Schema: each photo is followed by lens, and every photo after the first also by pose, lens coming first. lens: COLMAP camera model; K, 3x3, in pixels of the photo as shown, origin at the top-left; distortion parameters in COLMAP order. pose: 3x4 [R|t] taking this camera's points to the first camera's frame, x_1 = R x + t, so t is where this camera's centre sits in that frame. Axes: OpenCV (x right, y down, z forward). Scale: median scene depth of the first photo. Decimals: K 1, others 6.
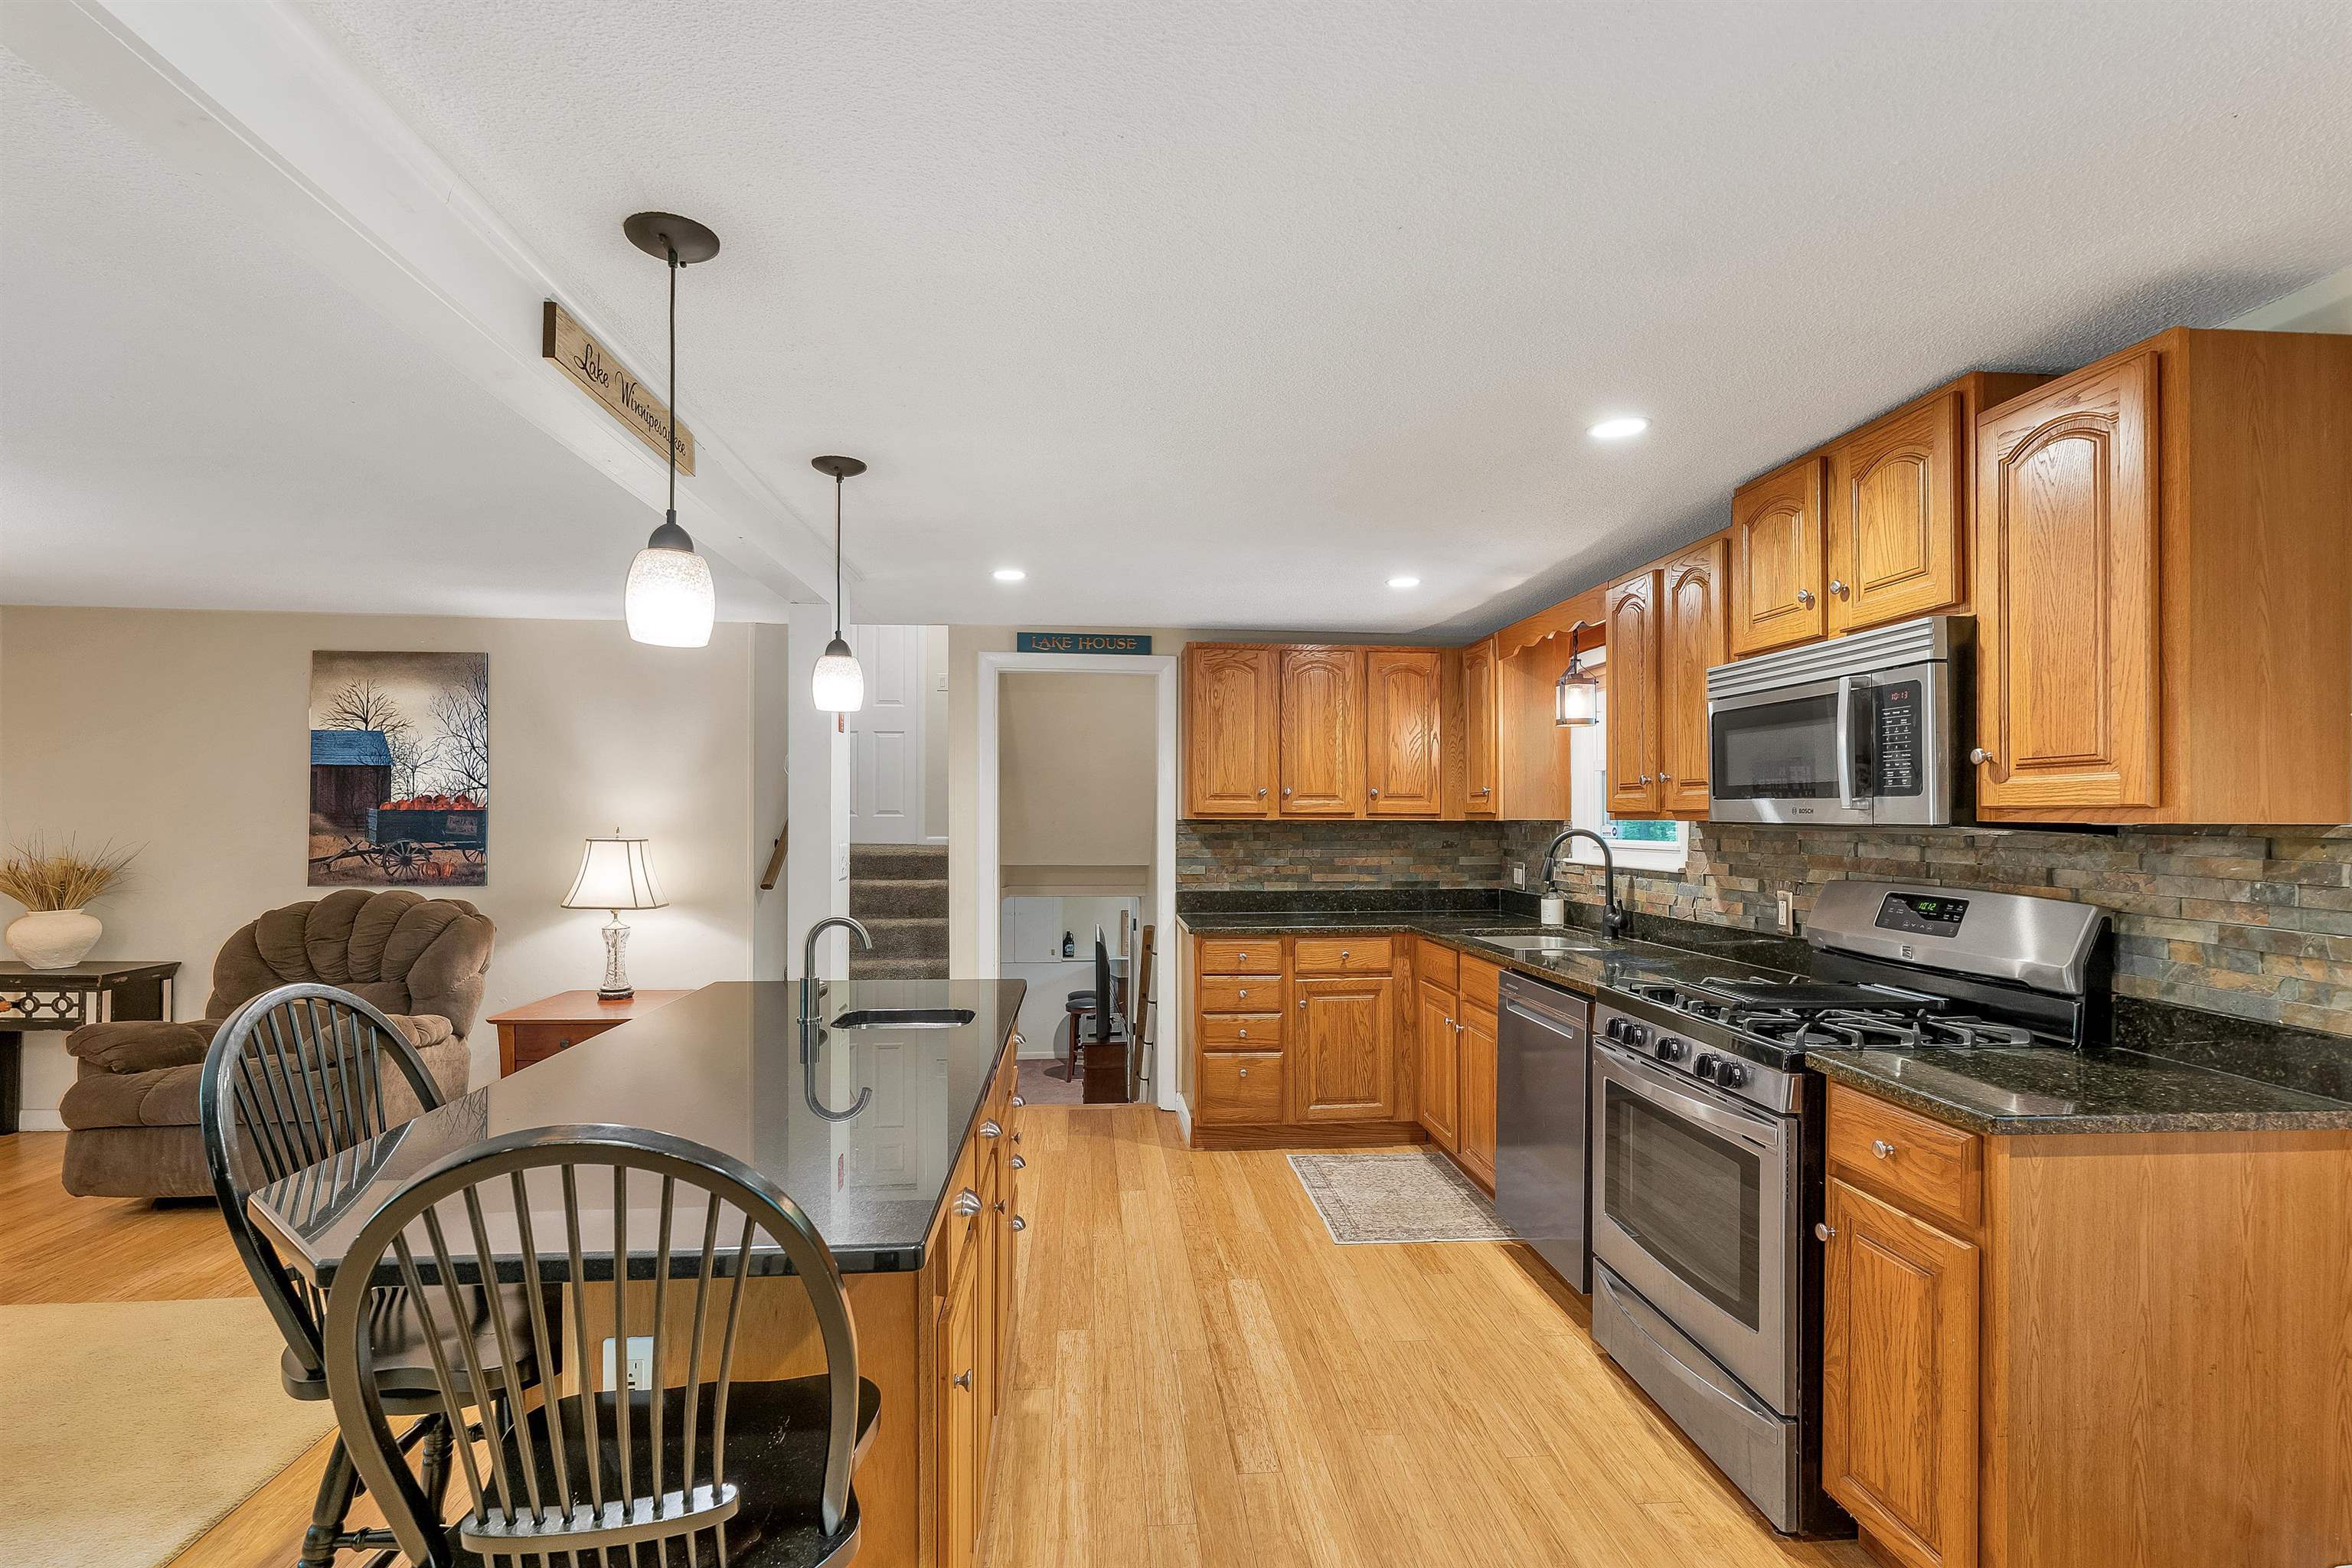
lens RADIAL K [[1091.9, 0, 1179.8], [0, 1091.9, 809.1], [0, 0, 1]] dist [0.000032, 0.000461]
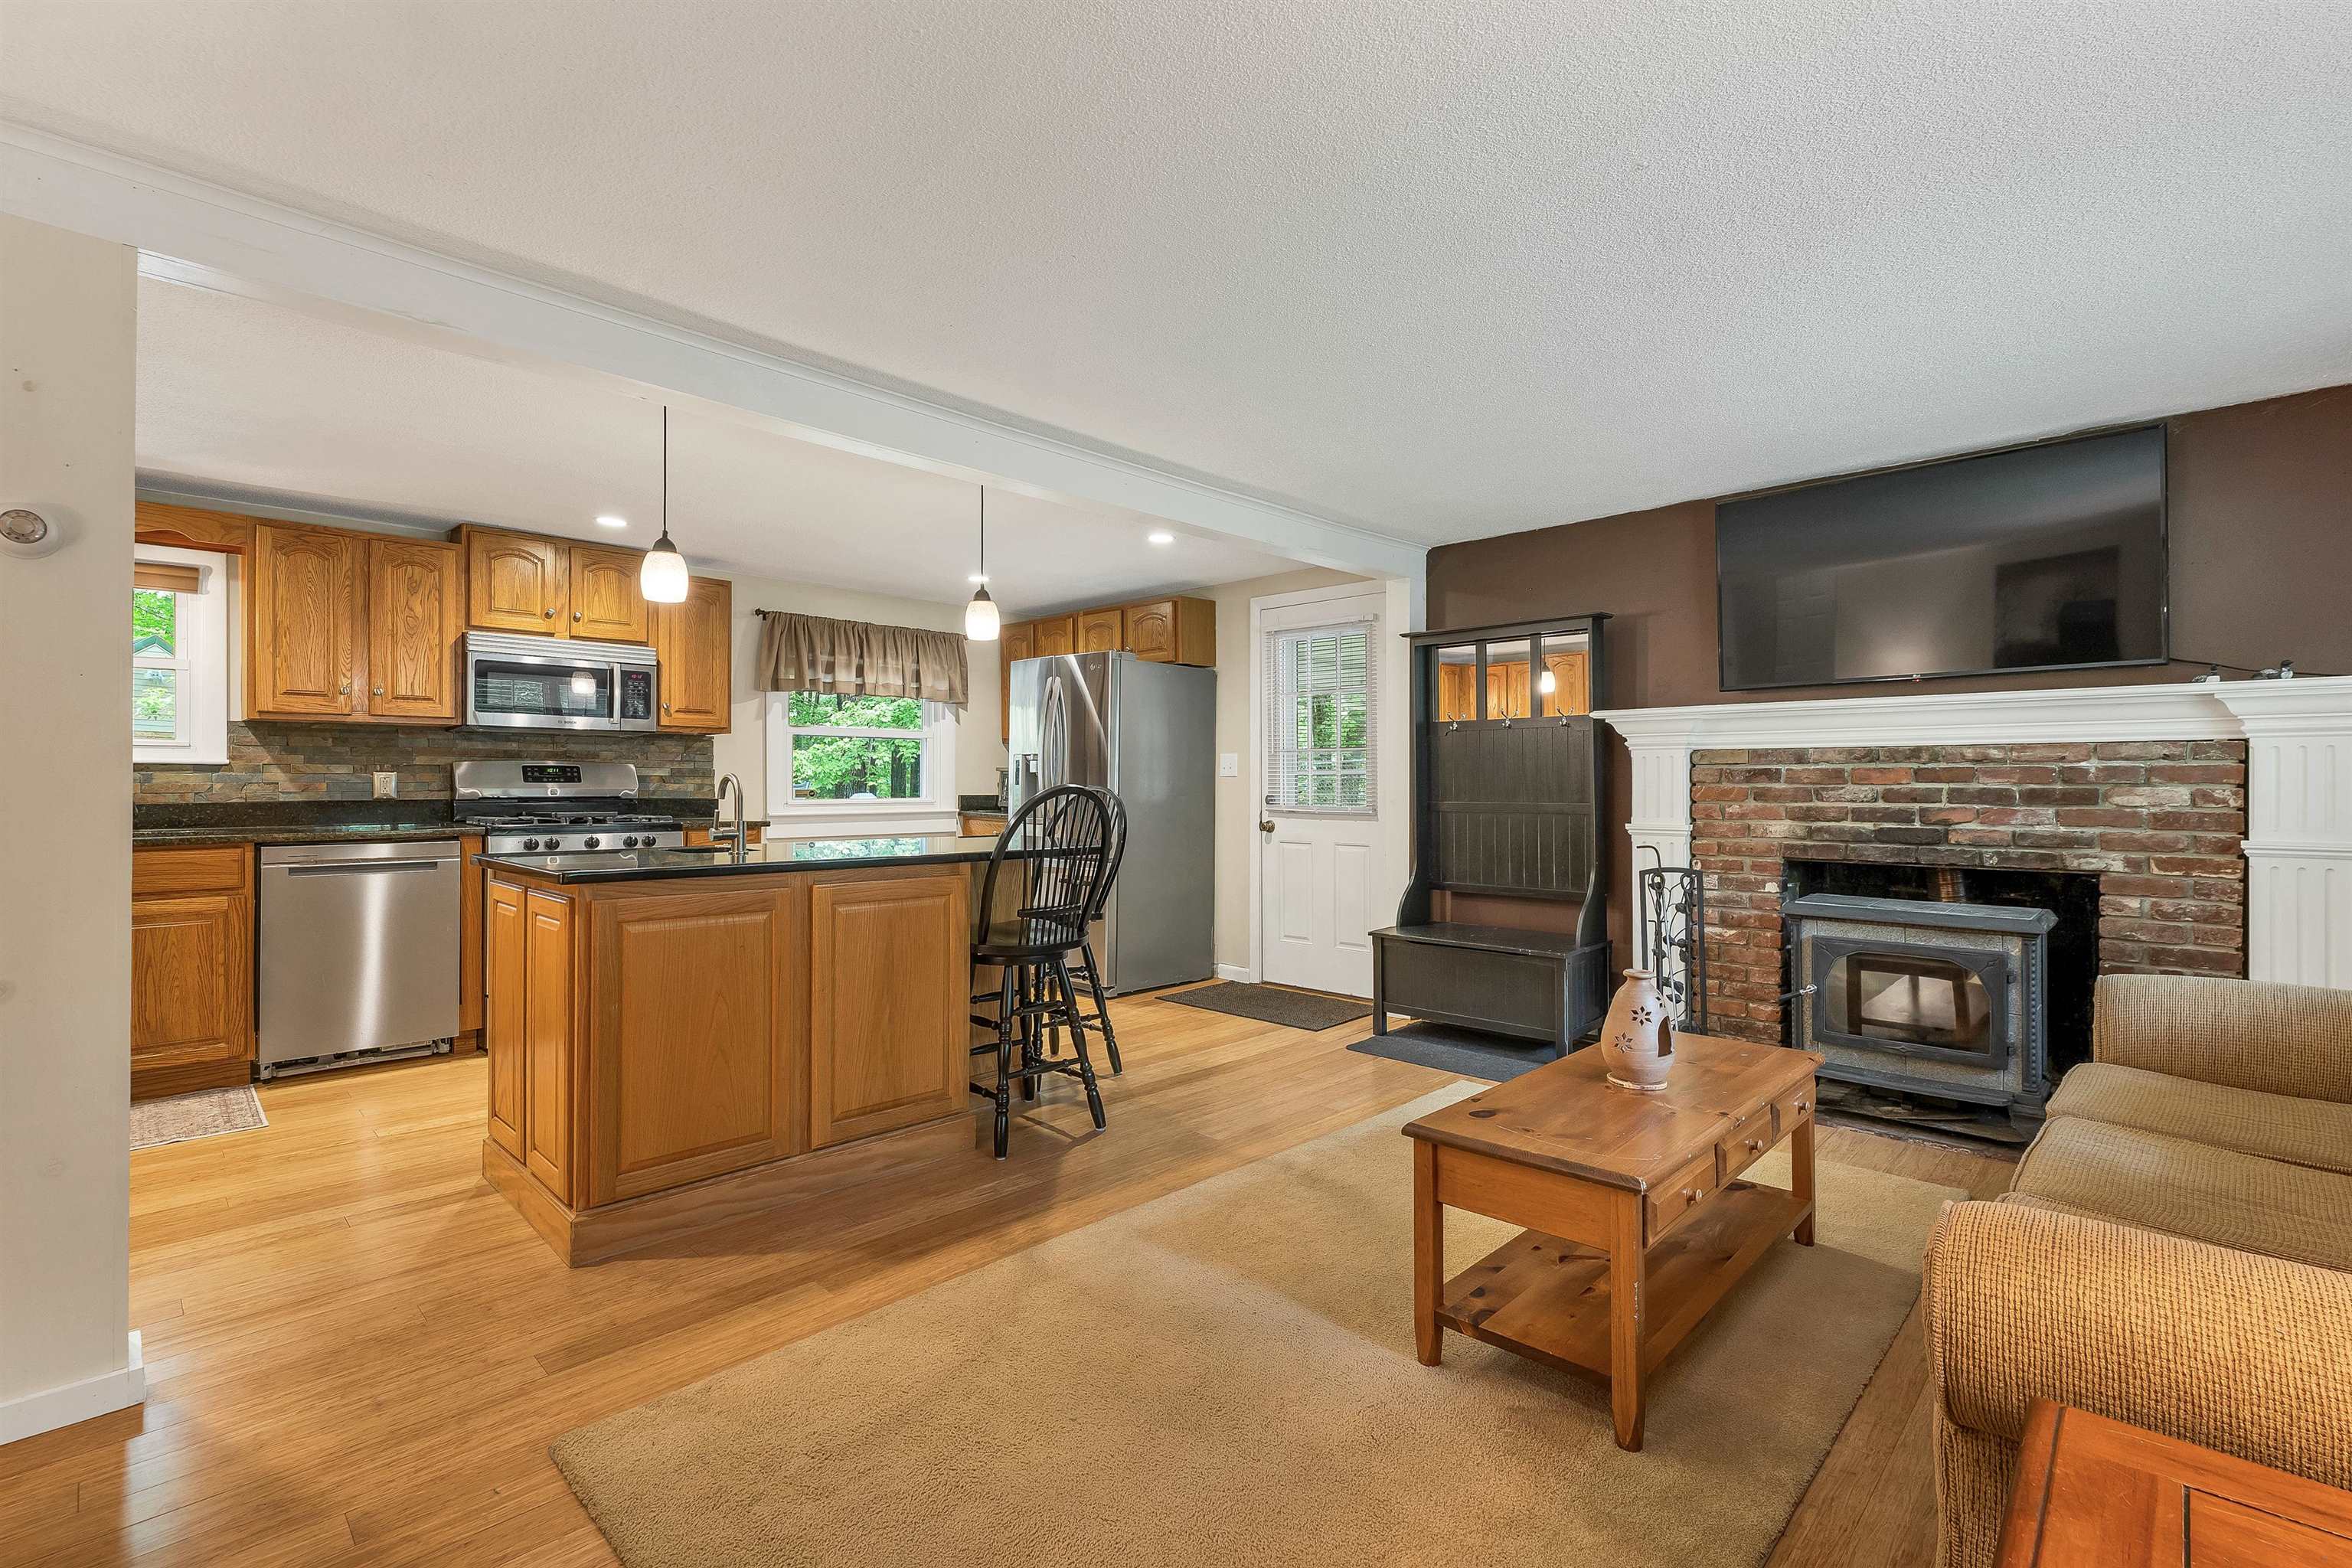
lens RADIAL K [[1049.0, 0, 1175.0], [0, 1049.0, 782.1], [0, 0, 1]] dist [0.000659, -0.000451]
pose [[-0.652885, -0.003246, 0.757450, -0.834127], [-0.006913, 0.999975, -0.001673, 0.055362], [-0.757426, -0.006329, -0.652891, 0.730982]]
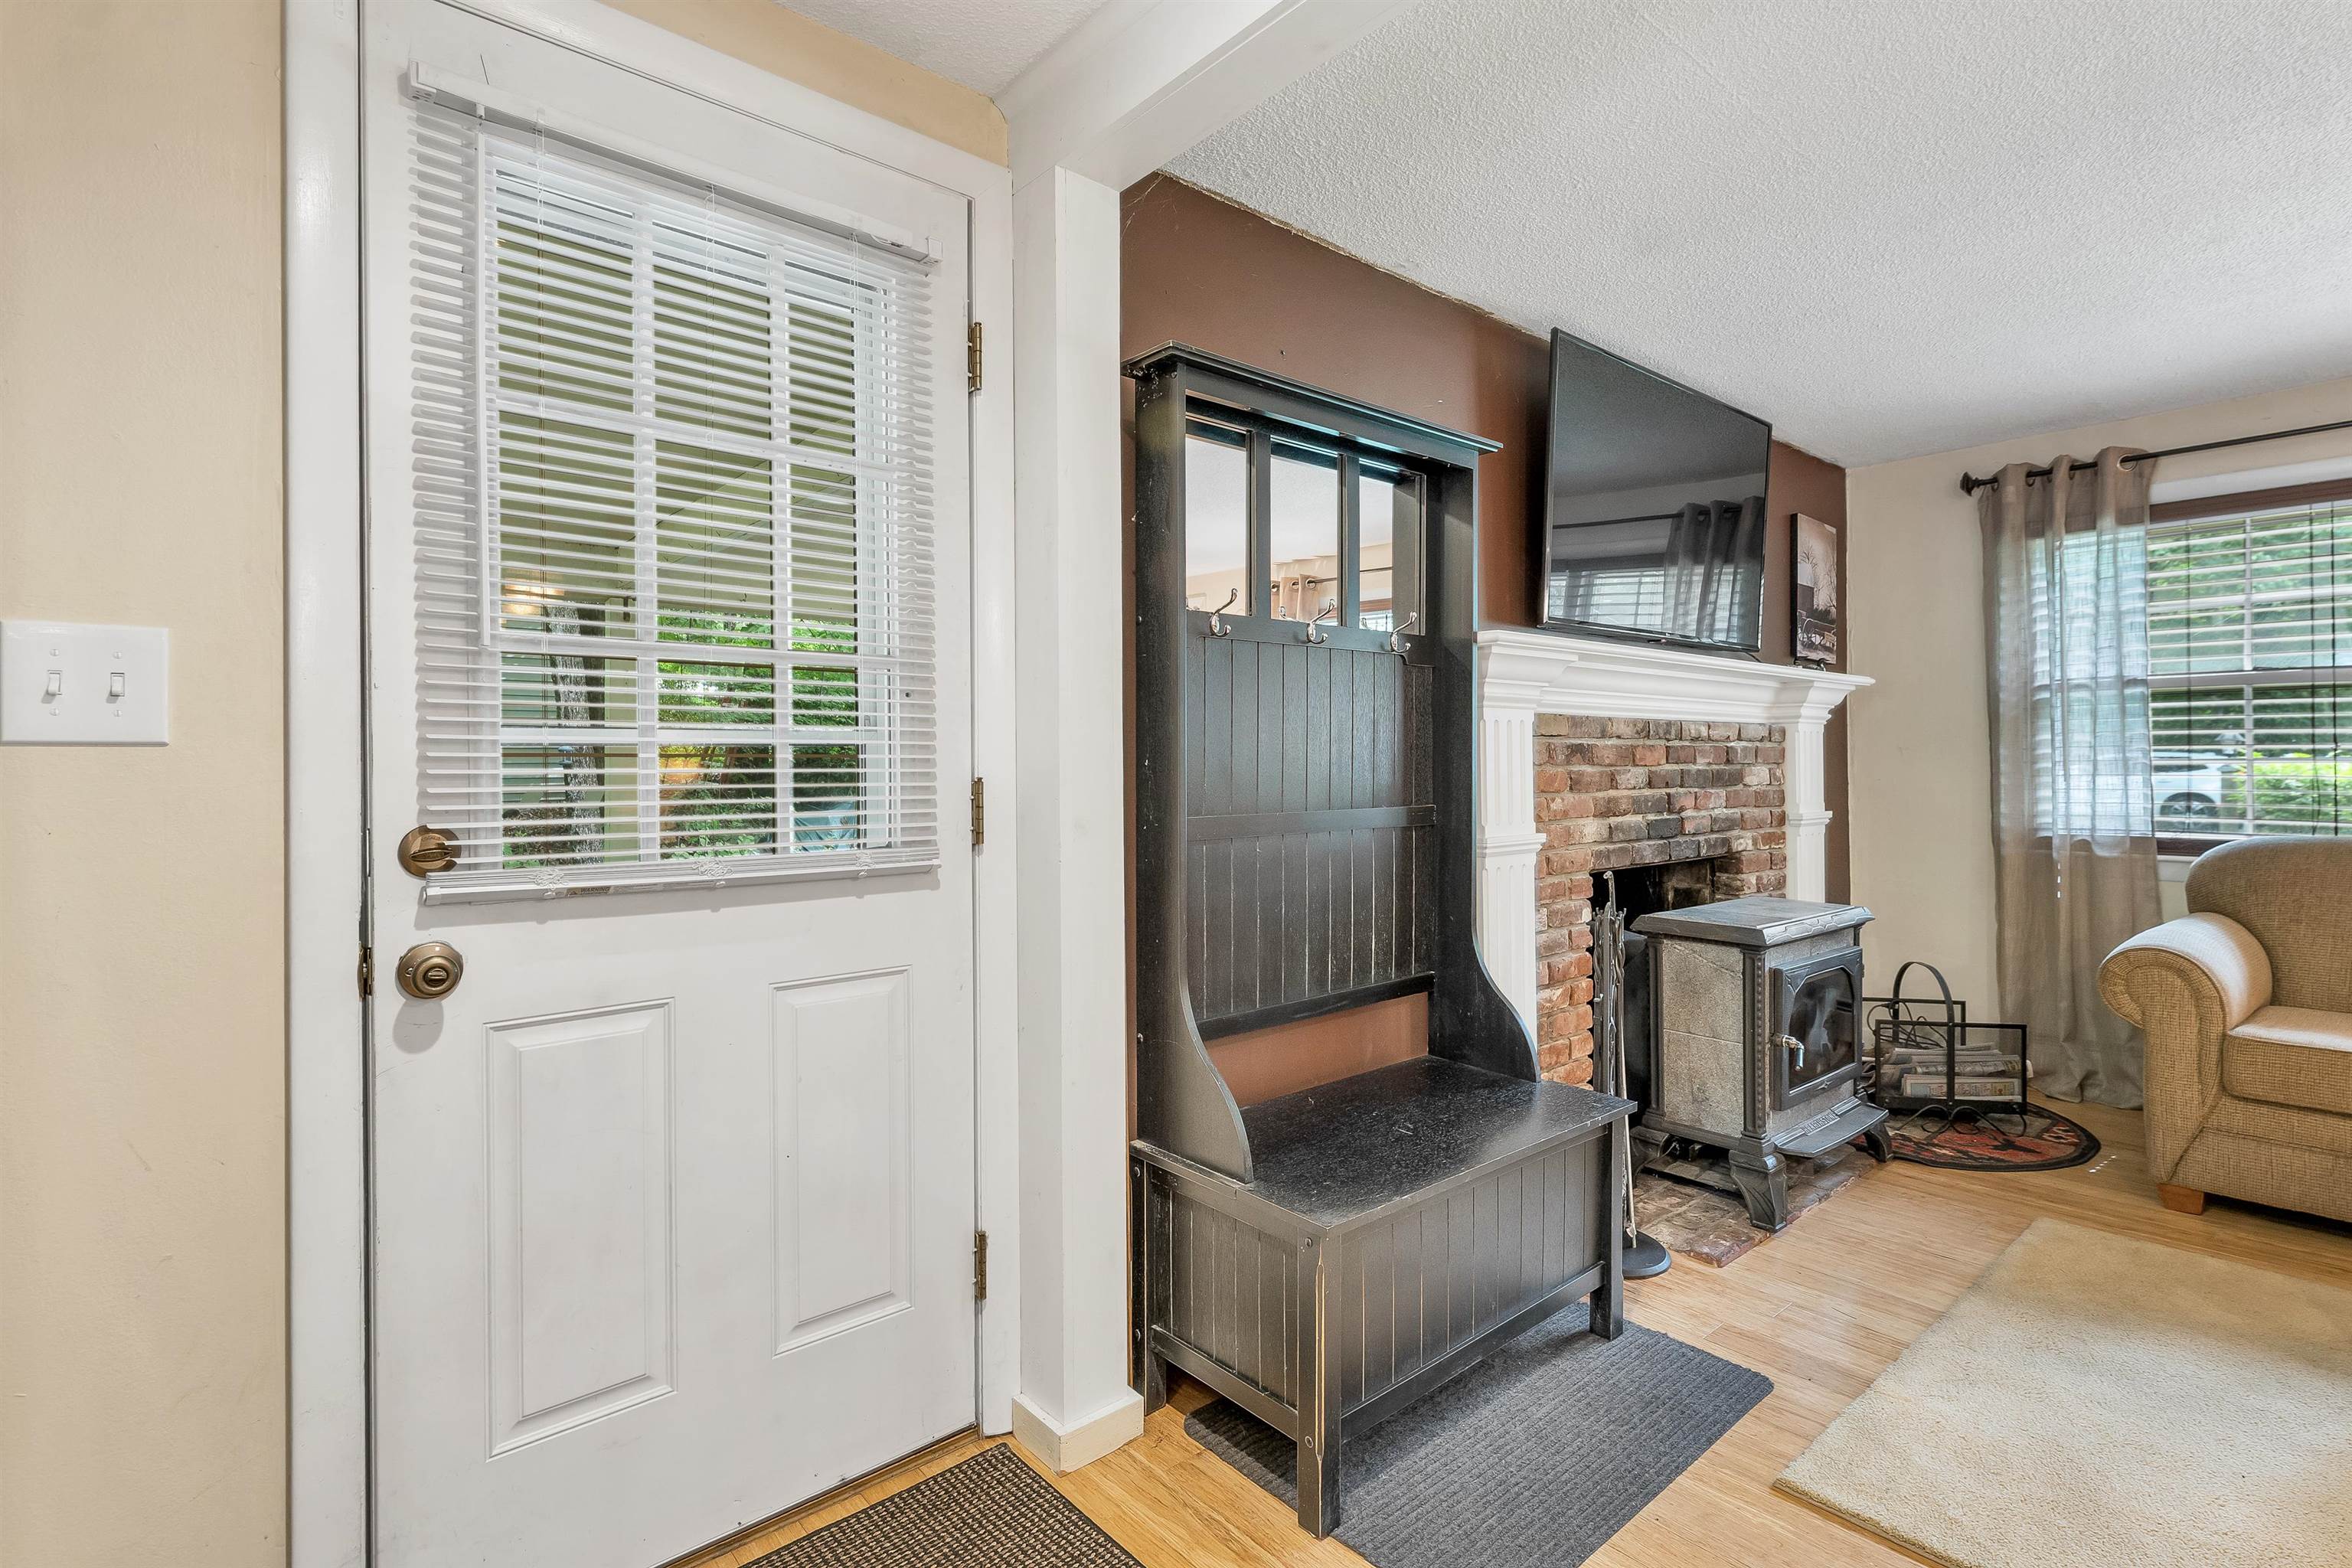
lens RADIAL K [[1110.4, 0, 1176.6], [0, 1110.4, 768.0], [0, 0, 1]] dist [0.001283, 0.000724]
pose [[-0.816272, 0.003360, -0.577658, 0.016989], [0.010642, 0.999901, -0.009223, 0.056363], [0.577570, -0.013676, -0.816227, 0.202976]]
